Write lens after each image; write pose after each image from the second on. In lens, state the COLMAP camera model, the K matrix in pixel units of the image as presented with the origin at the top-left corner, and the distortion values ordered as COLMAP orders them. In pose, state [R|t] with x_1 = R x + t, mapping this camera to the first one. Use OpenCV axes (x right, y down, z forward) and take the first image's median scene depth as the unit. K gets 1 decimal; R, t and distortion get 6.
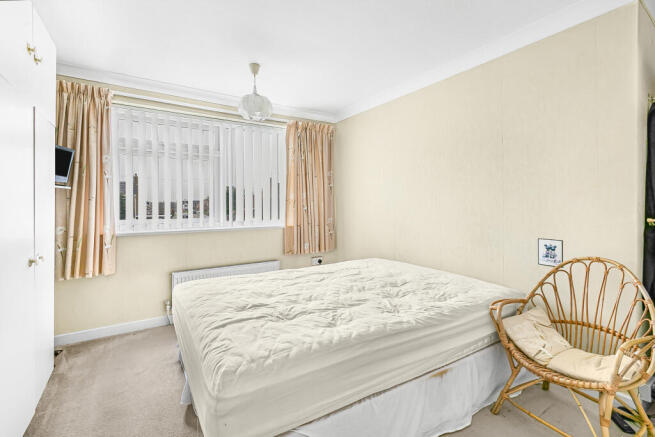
lens RADIAL K [[297.1, 0, 324.0], [0, 297.1, 206.0], [0, 0, 1]] dist [0.001323, -0.000481]
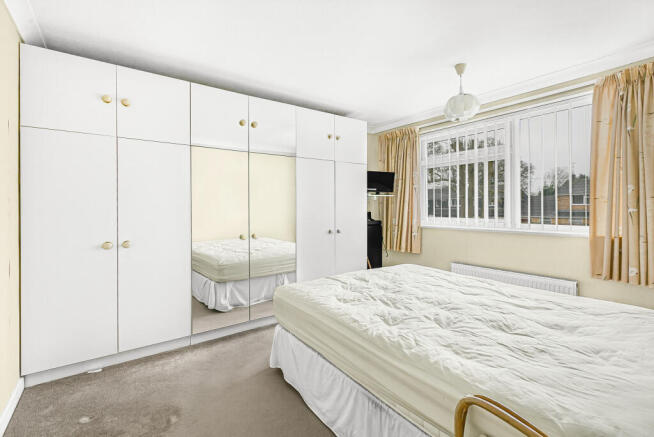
lens RADIAL K [[296.6, 0, 326.5], [0, 296.6, 213.5], [0, 0, 1]] dist [0.001323, -0.000481]
pose [[0.066927, 0.025027, -0.997444, 0.713744], [0.002538, 0.999678, 0.025253, -0.003587], [0.997755, -0.004221, 0.066842, 0.469479]]
